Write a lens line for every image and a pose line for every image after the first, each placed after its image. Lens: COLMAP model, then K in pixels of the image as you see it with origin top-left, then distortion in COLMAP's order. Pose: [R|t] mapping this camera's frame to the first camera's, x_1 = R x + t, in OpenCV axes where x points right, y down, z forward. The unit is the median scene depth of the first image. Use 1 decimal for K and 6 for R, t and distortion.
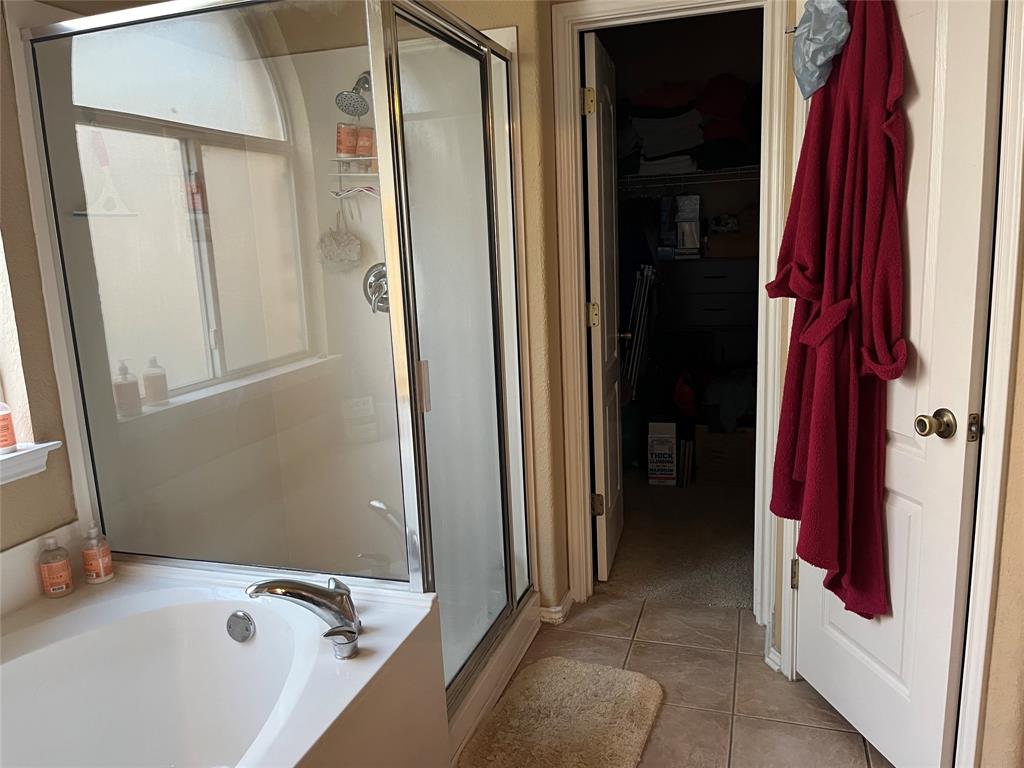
lens RADIAL K [[777.9, 0, 510.9], [0, 777.9, 386.2], [0, 0, 1]] dist [0.063737, -0.099411]
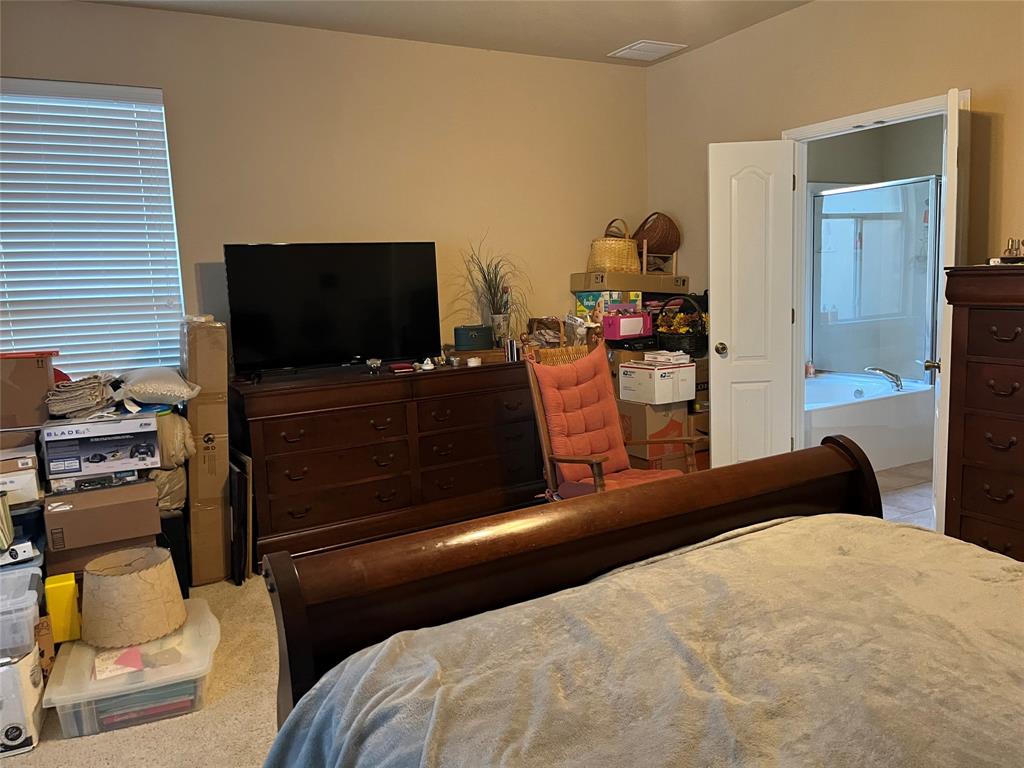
lens RADIAL K [[777.9, 0, 509.4], [0, 777.9, 381.3], [0, 0, 1]] dist [0.063737, -0.099411]
pose [[0.737751, 0.102782, -0.667203, 0.532171], [-0.122425, 0.992324, 0.017497, 0.313232], [0.663880, 0.068773, 0.744670, -1.703473]]
